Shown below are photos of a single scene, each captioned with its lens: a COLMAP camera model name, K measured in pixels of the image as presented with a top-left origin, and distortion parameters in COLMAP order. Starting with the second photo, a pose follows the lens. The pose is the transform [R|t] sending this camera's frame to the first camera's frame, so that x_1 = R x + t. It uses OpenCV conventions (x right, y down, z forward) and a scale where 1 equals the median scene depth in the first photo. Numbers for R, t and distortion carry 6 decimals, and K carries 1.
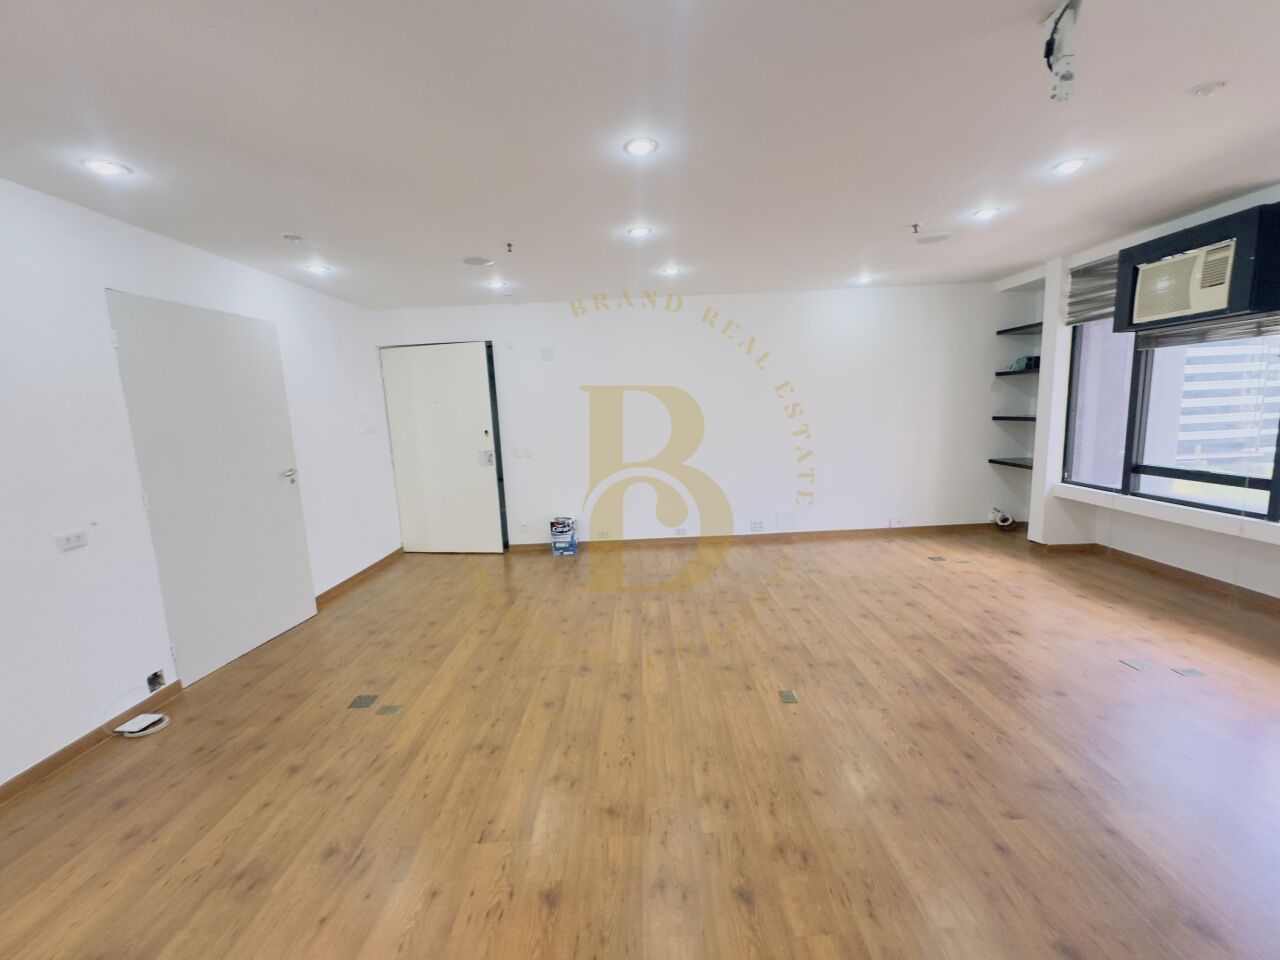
lens RADIAL K [[510.8, 0, 639.0], [0, 510.8, 479.8], [0, 0, 1]] dist [-0.003106, 0.000827]
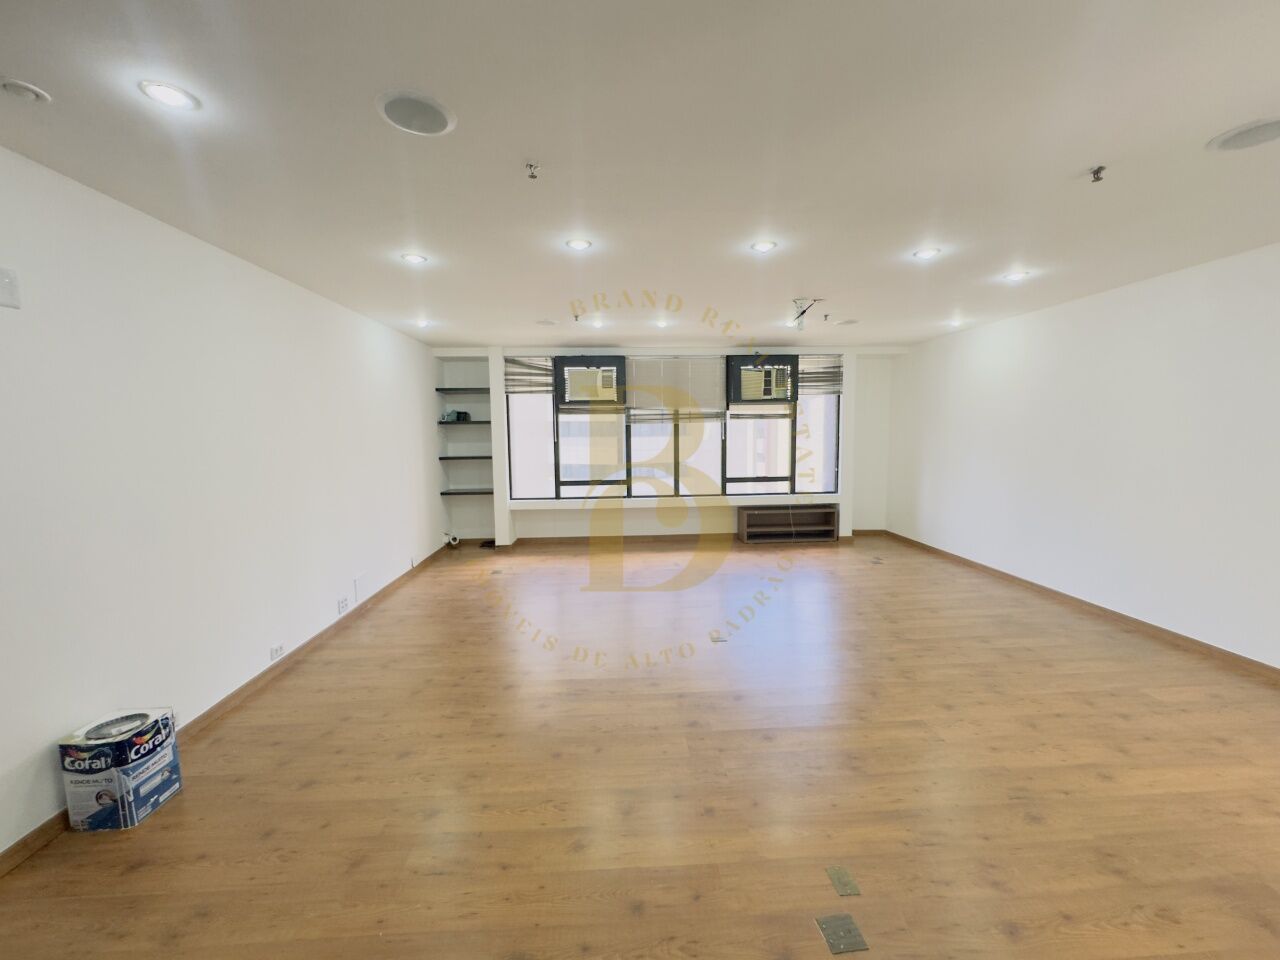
lens RADIAL K [[510.8, 0, 639.6], [0, 510.8, 480.0], [0, 0, 1]] dist [-0.003106, 0.000827]
pose [[-0.054741, -0.050613, 0.997217, -0.833200], [0.155649, 0.986073, 0.058592, -0.103939], [-0.986295, 0.158423, -0.046101, 0.910301]]
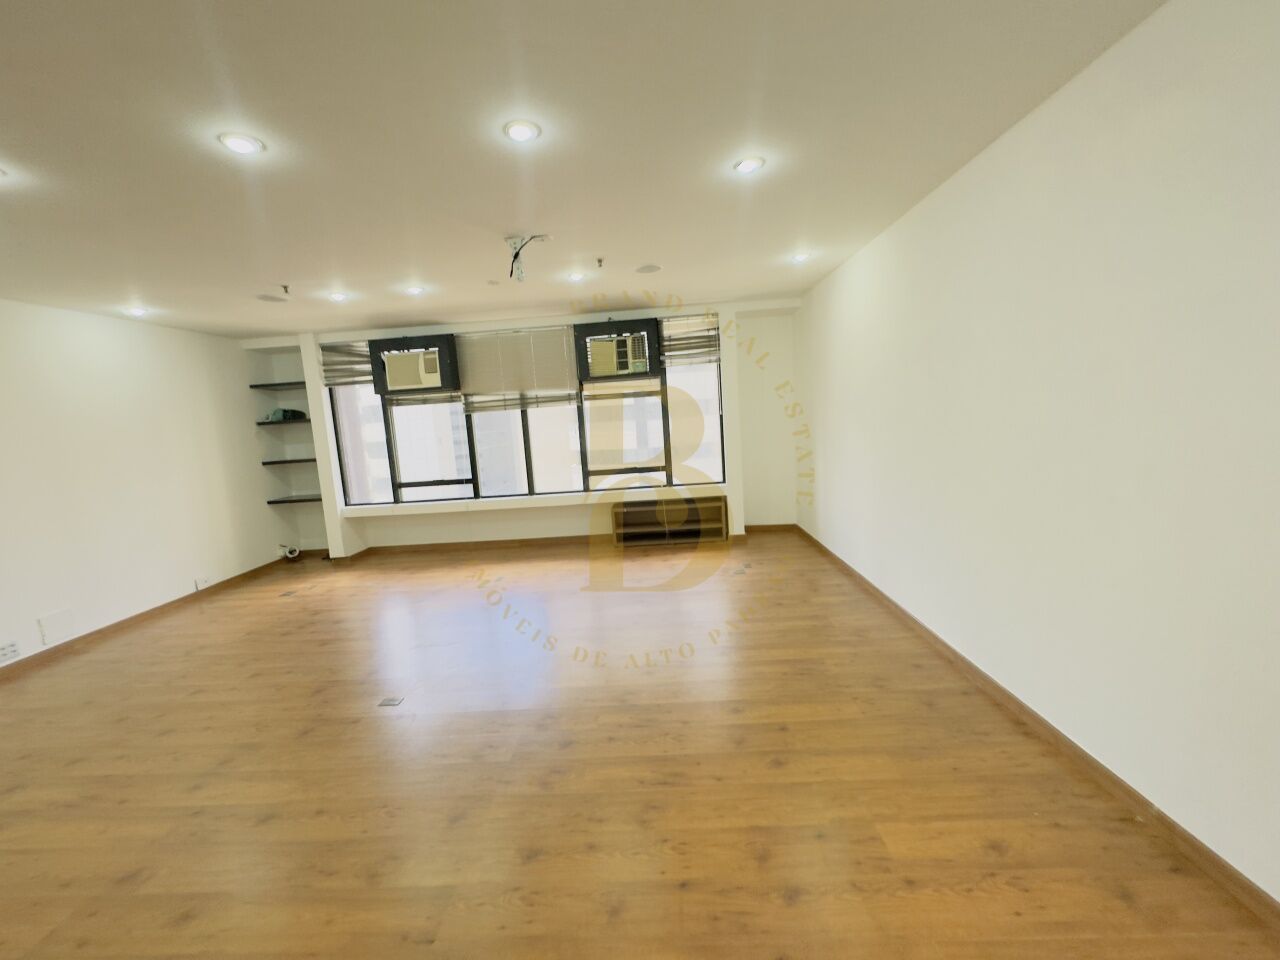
lens RADIAL K [[510.8, 0, 639.9], [0, 510.8, 479.0], [0, 0, 1]] dist [-0.003106, 0.000827]
pose [[0.042157, -0.083432, 0.995621, -0.544210], [0.204074, 0.976218, 0.073165, -0.007308], [-0.978047, 0.200096, 0.058181, 0.242692]]
